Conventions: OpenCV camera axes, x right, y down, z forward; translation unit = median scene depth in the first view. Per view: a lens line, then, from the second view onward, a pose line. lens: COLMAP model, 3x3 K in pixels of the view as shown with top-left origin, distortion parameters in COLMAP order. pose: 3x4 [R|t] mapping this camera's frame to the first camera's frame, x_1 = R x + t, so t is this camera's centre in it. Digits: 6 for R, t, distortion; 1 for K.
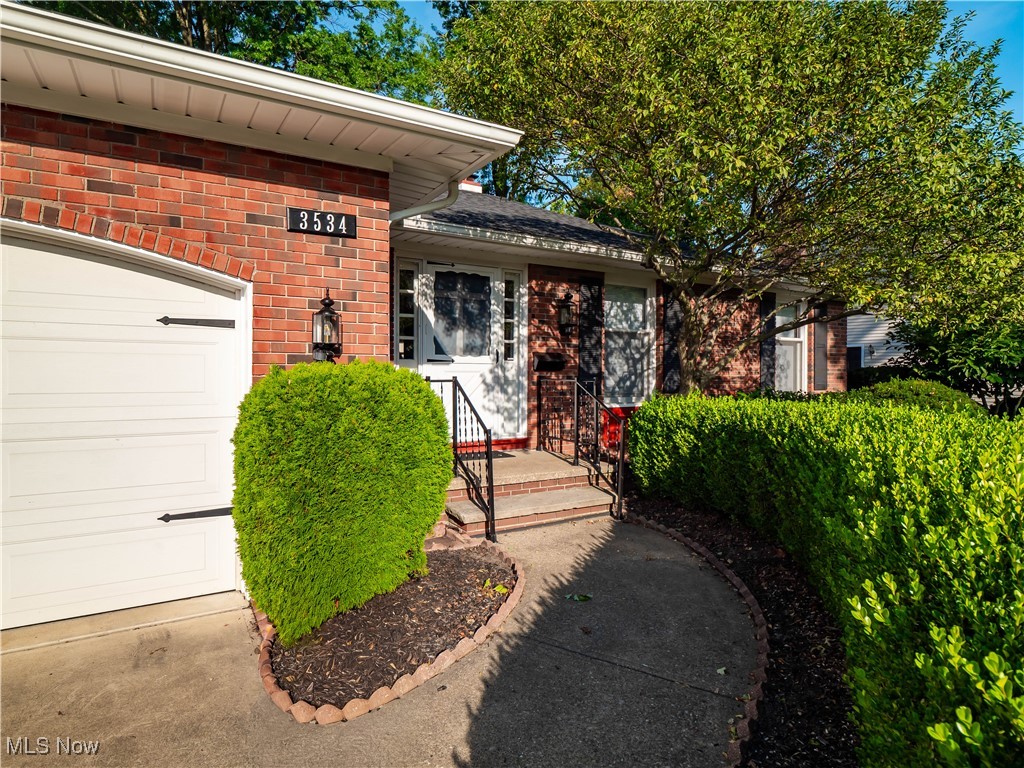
lens RADIAL K [[575.8, 0, 513.8], [0, 575.8, 382.9], [0, 0, 1]] dist [-0.000631, -0.000660]
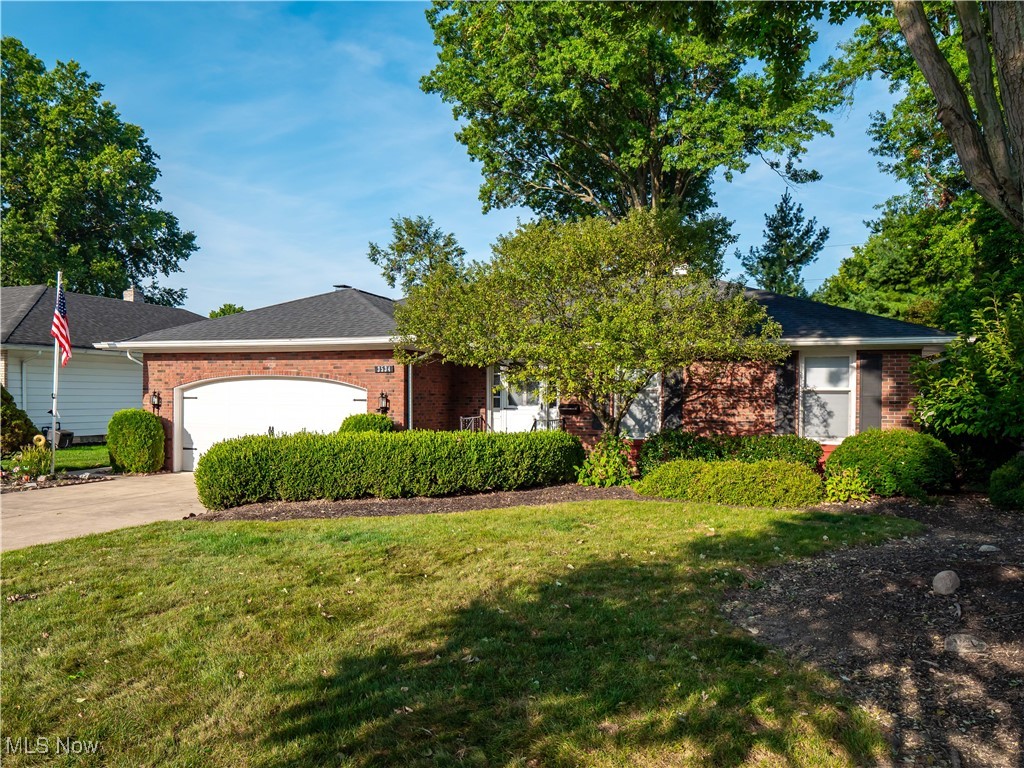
lens RADIAL K [[719.9, 0, 520.5], [0, 719.9, 404.4], [0, 0, 1]] dist [0.011184, 0.000094]
pose [[0.630122, 0.010632, -0.776424, 1.638791], [-0.018258, 0.999833, -0.001127, -0.045605], [0.776282, 0.014887, 0.630210, -0.468862]]
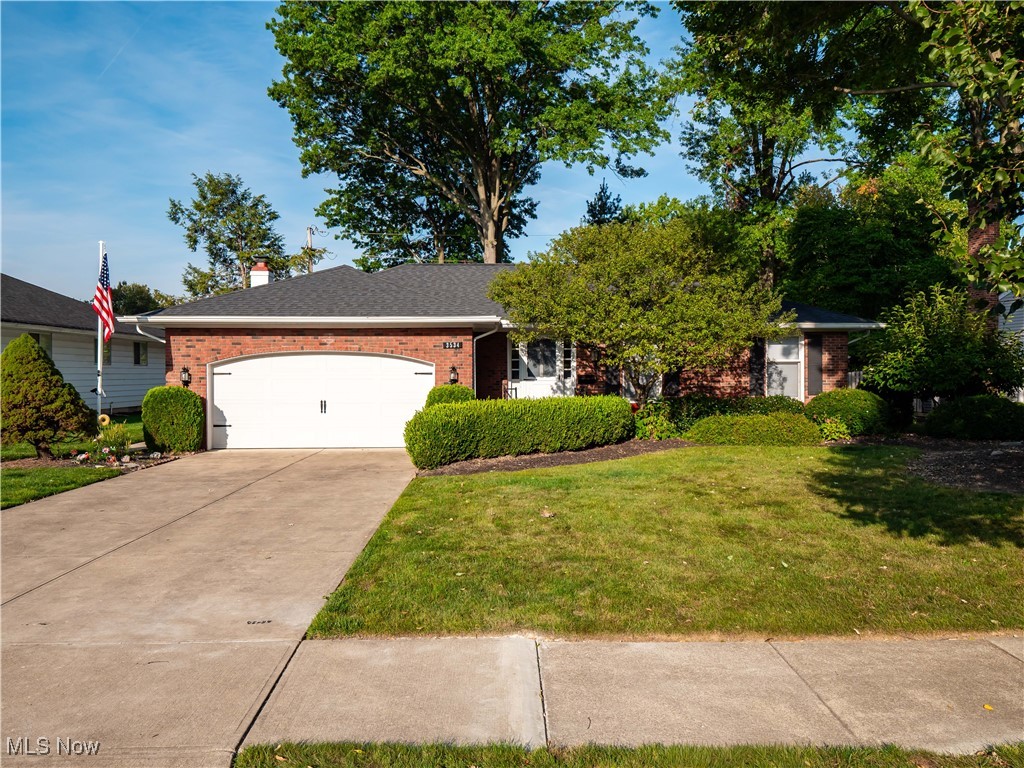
lens RADIAL K [[776.3, 0, 510.3], [0, 776.3, 380.3], [0, 0, 1]] dist [0.006164, -0.000032]
pose [[0.867003, 0.000251, -0.498303, 1.190777], [-0.001919, 0.999994, -0.002834, -0.024088], [0.498299, 0.003413, 0.866998, -1.498783]]
